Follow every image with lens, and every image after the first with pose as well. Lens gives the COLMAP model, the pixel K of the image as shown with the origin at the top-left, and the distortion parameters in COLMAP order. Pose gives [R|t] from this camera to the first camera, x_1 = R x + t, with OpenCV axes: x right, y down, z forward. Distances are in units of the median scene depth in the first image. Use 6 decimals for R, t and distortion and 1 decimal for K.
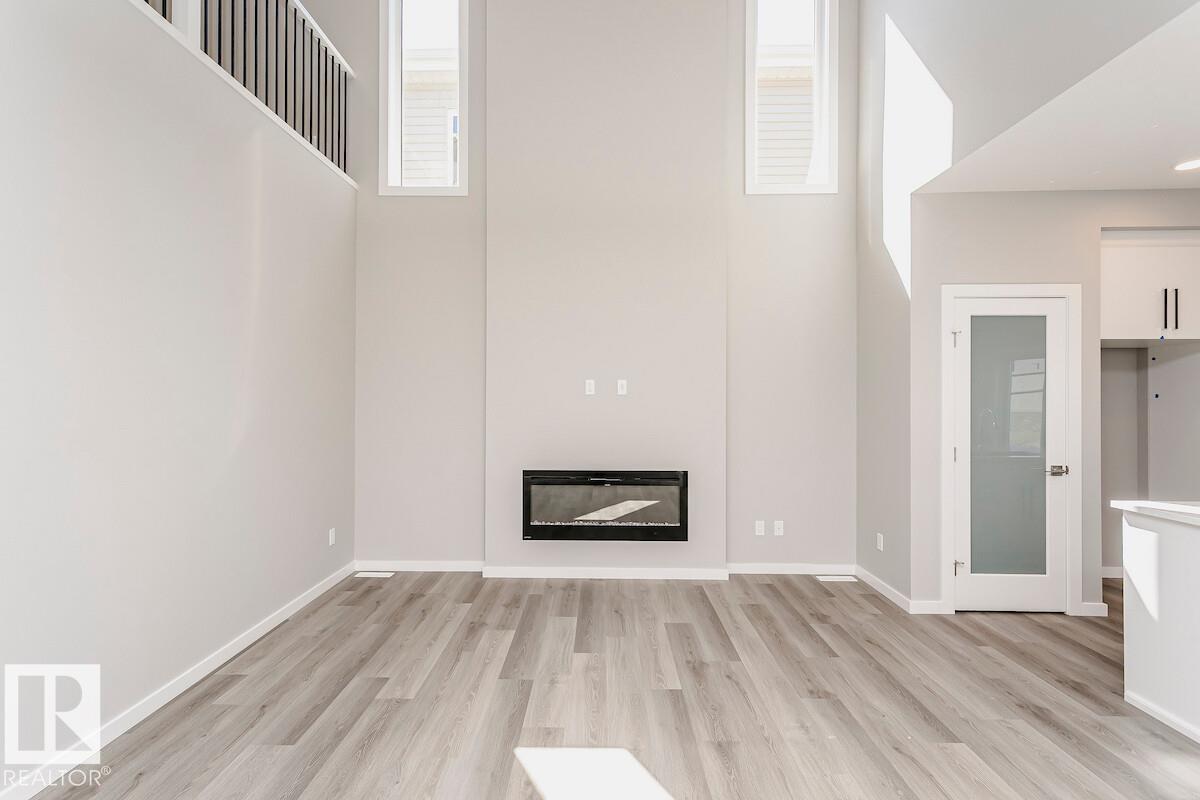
lens RADIAL K [[583.5, 0, 590.6], [0, 583.5, 393.9], [0, 0, 1]] dist [0.003531, 0.001971]
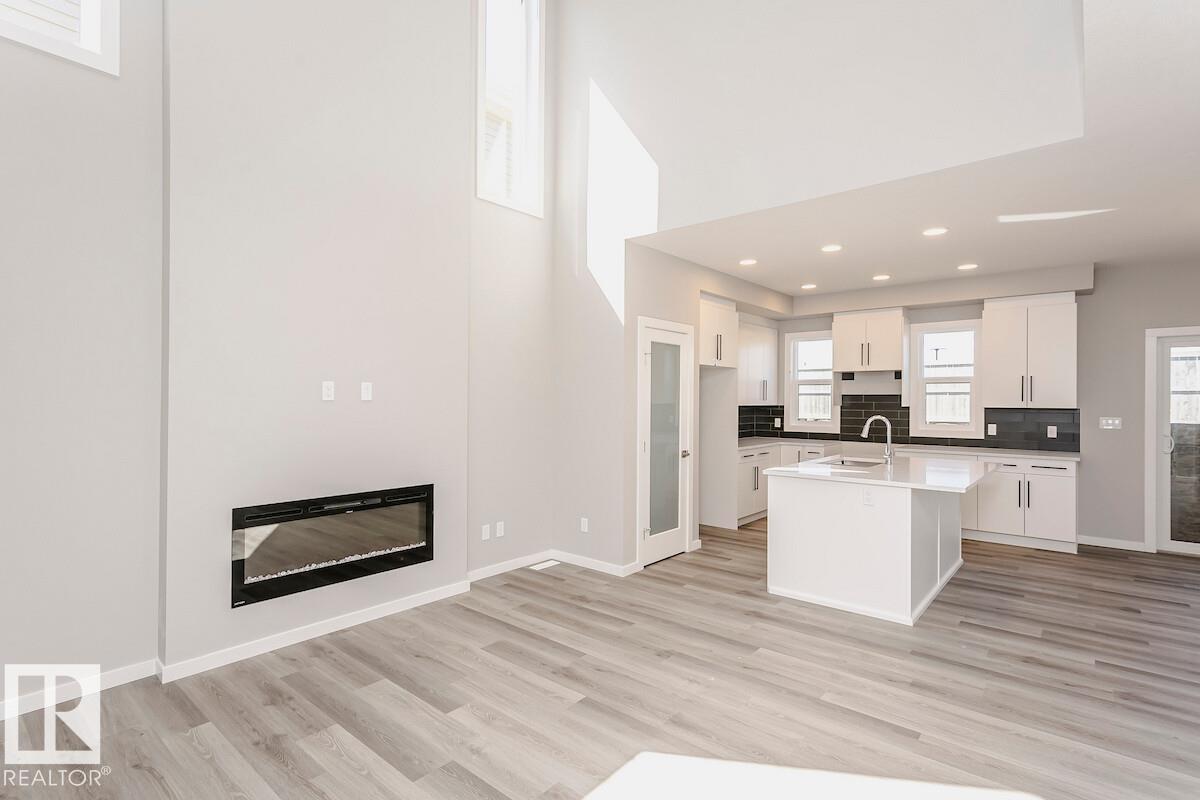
lens RADIAL K [[583.5, 0, 598.7], [0, 583.5, 401.9], [0, 0, 1]] dist [0.003531, 0.001971]
pose [[0.628050, -0.001981, 0.778171, -0.449417], [-0.009967, 0.999894, 0.010589, -0.010238], [-0.778109, -0.014407, 0.627964, 0.261420]]
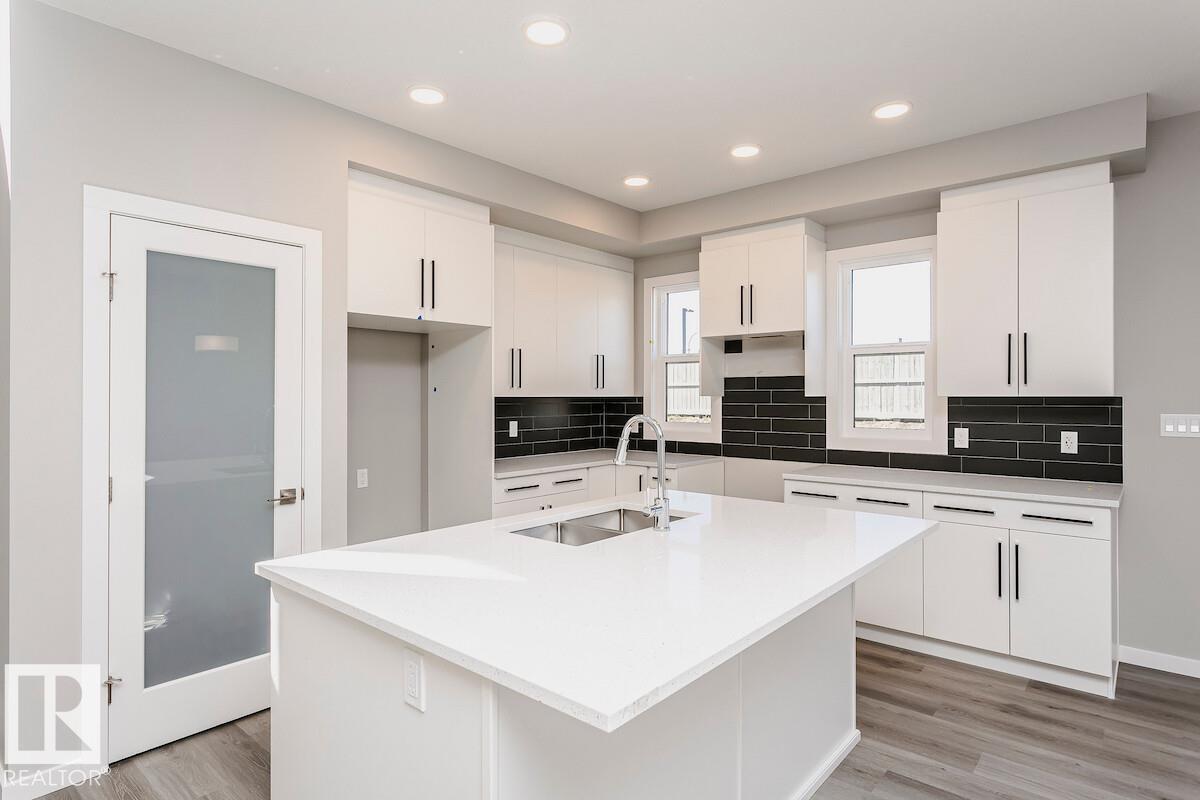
lens RADIAL K [[649.8, 0, 596.2], [0, 649.8, 399.9], [0, 0, 1]] dist [0.000960, -0.000884]
pose [[0.633428, -0.008502, 0.773755, 0.433105], [-0.003938, 0.999891, 0.014210, 0.005006], [-0.773792, -0.012048, 0.633325, 0.236283]]
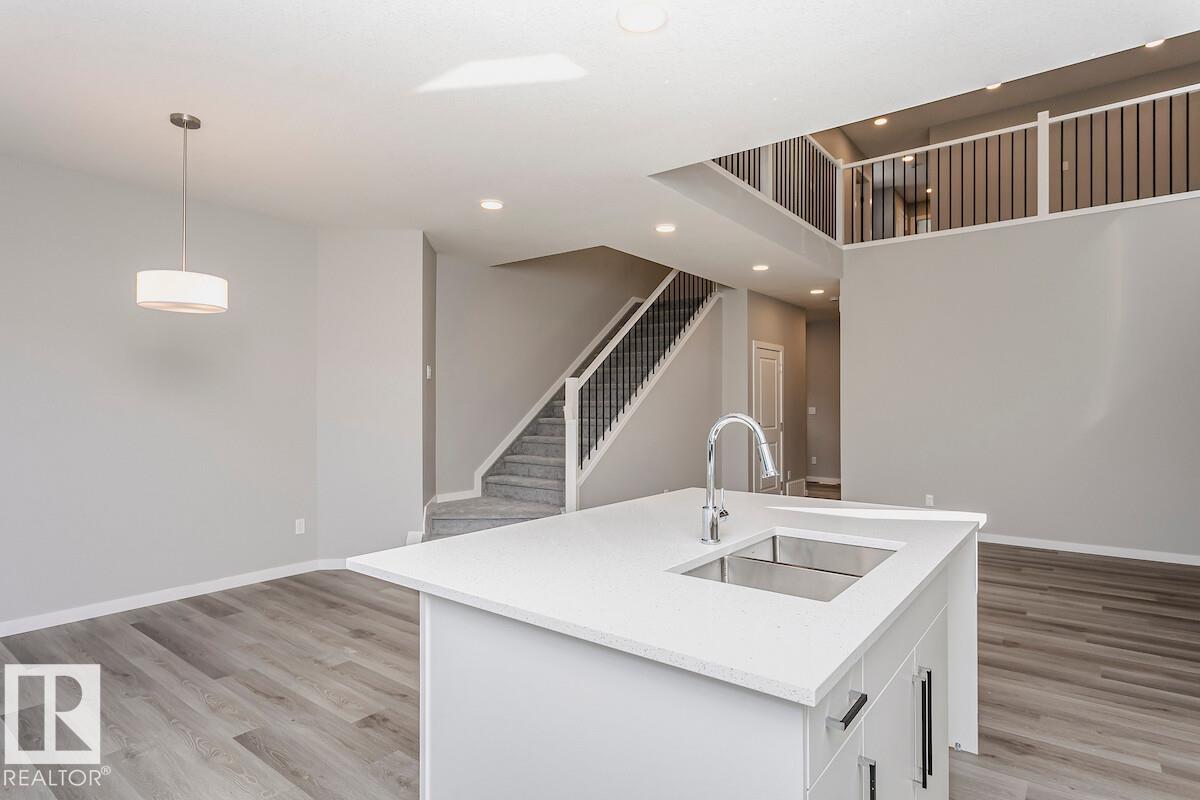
lens RADIAL K [[649.8, 0, 596.9], [0, 649.8, 401.7], [0, 0, 1]] dist [0.000960, -0.000884]
pose [[-0.588571, -0.007196, -0.808413, 1.412103], [0.003608, 0.999927, -0.011528, 0.024480], [0.808437, -0.009702, -0.588502, 0.796483]]
